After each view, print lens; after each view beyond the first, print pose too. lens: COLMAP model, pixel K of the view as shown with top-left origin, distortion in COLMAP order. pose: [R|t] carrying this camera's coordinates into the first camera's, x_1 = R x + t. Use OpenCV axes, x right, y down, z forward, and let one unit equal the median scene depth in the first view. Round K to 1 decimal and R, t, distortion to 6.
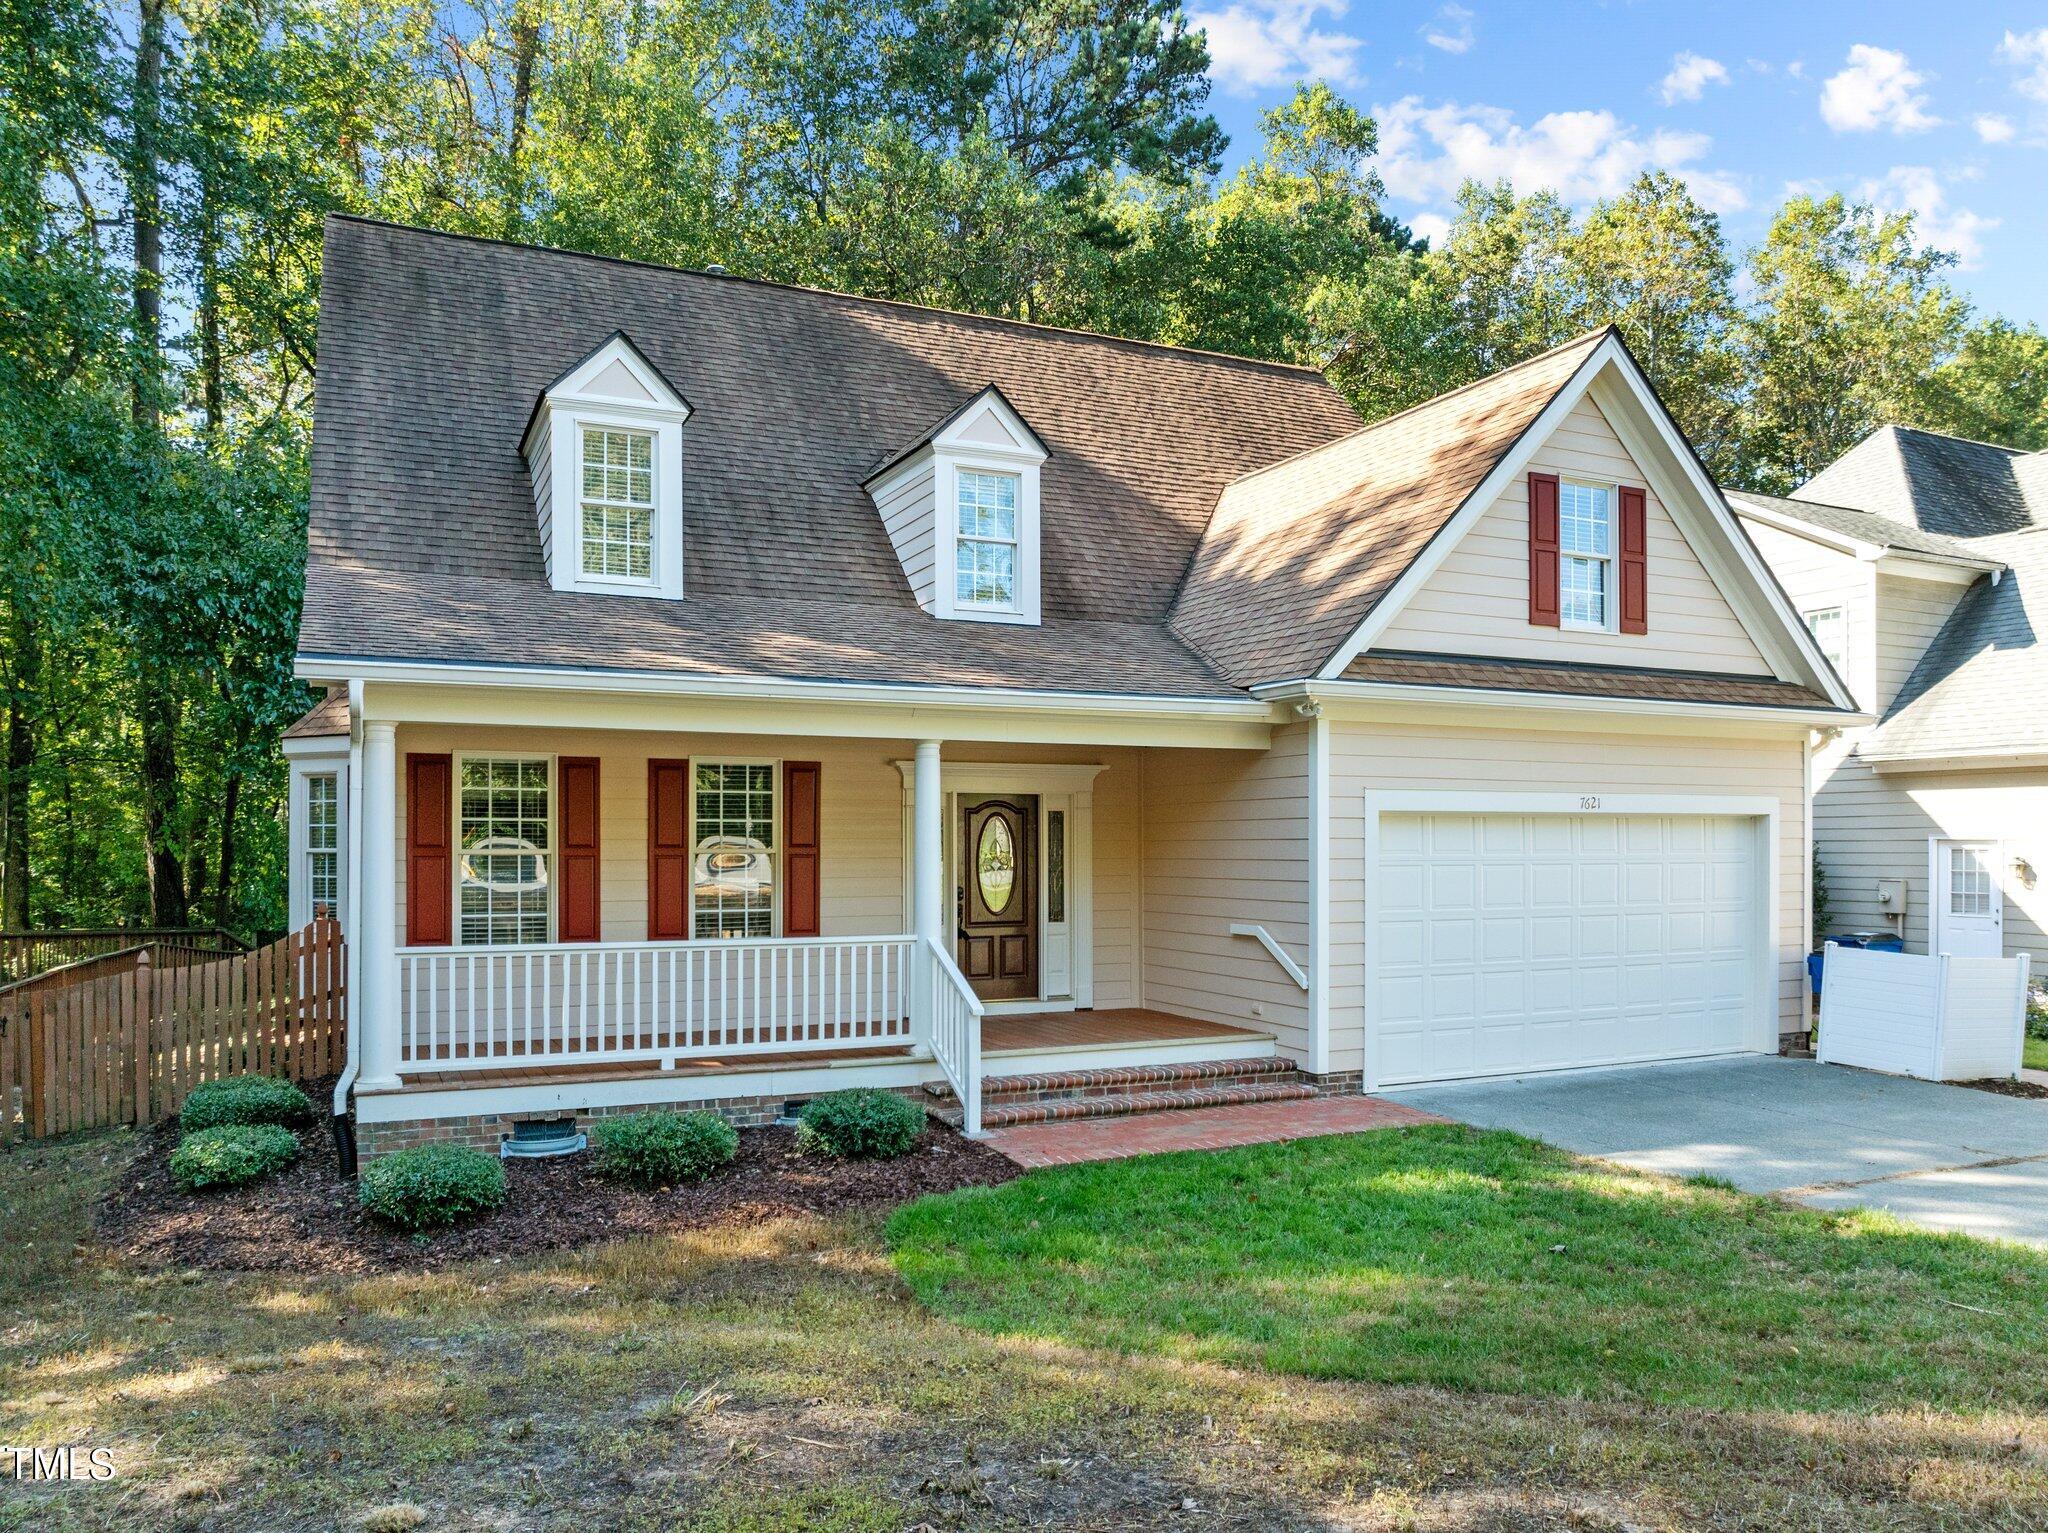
lens RADIAL K [[1544.1, 0, 1024.0], [0, 1544.1, 766.5], [0, 0, 1]] dist [-0.134671, -0.000102]
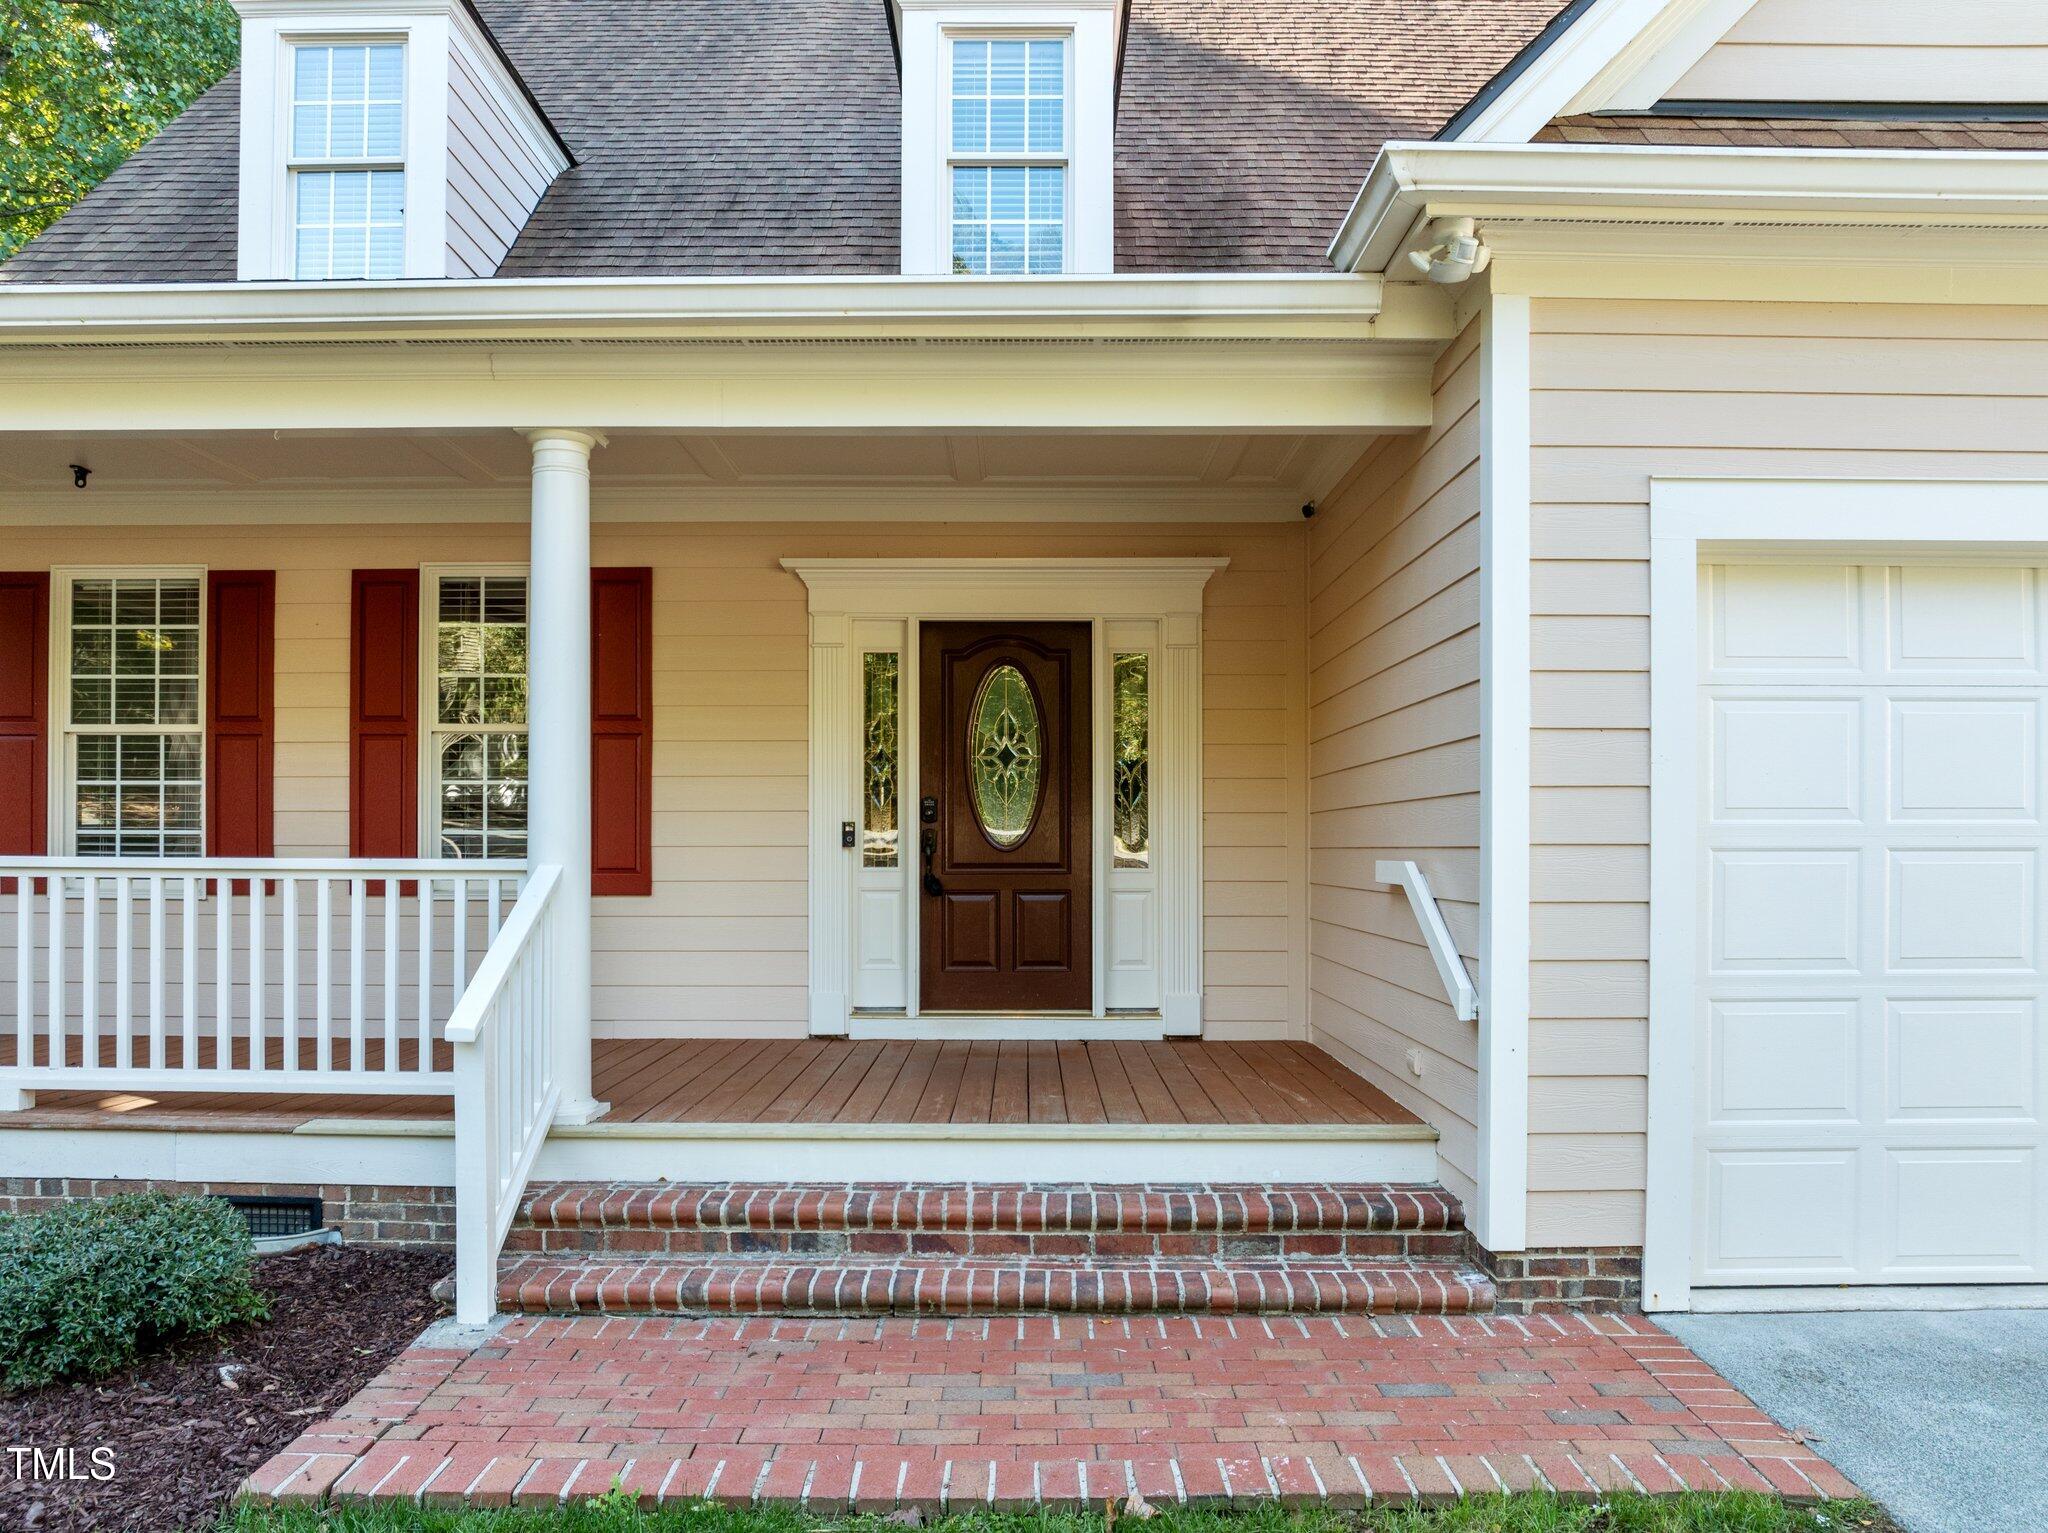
lens RADIAL K [[1551.6, 0, 1022.4], [0, 1551.6, 813.8], [0, 0, 1]] dist [-0.082634, -0.001708]
pose [[0.912150, -0.004594, -0.409831, 0.240718], [0.016290, 0.999553, 0.025052, 0.084523], [0.409533, -0.029527, 0.911817, 0.619044]]
